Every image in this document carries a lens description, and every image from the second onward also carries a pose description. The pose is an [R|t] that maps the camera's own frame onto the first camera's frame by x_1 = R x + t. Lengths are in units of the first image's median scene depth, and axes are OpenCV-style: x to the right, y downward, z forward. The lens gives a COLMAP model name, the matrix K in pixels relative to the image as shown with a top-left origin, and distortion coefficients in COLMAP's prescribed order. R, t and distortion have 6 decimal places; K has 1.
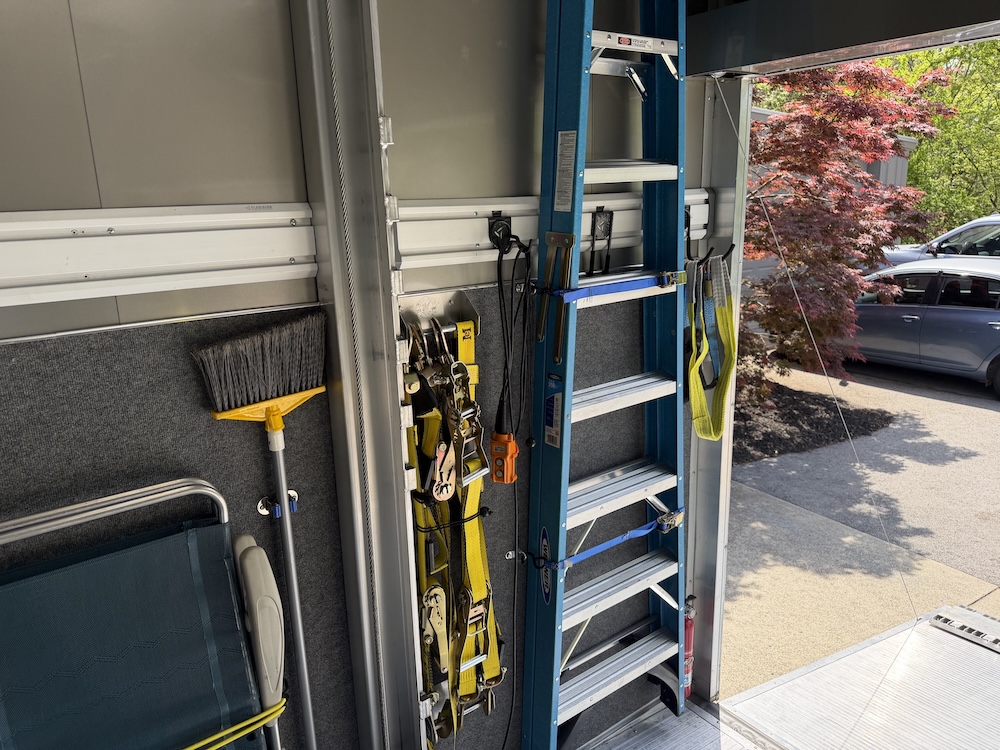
lens RADIAL K [[706.9, 0, 500.0], [0, 706.9, 375.0], [0, 0, 1]] dist [0.028336, -0.029715]
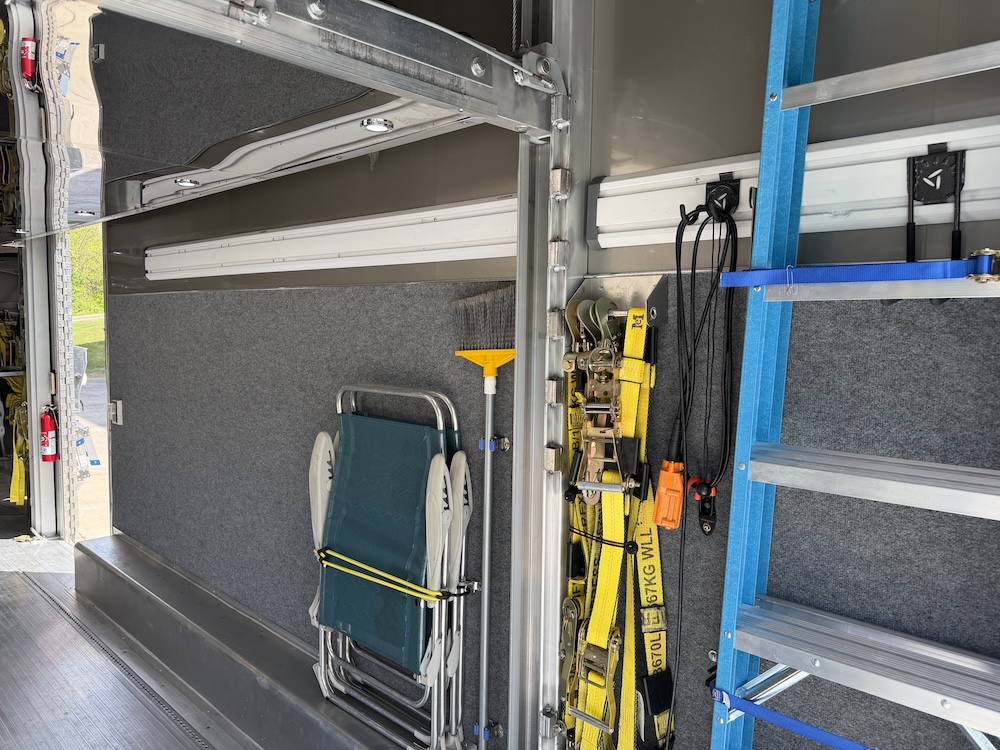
lens RADIAL K [[706.9, 0, 500.0], [0, 706.9, 375.0], [0, 0, 1]] dist [0.028336, -0.029715]
pose [[0.157280, 0.108813, -0.981541, 0.756637], [-0.258876, 0.963697, 0.065353, -0.008540], [0.953020, 0.243819, 0.179739, 0.691054]]
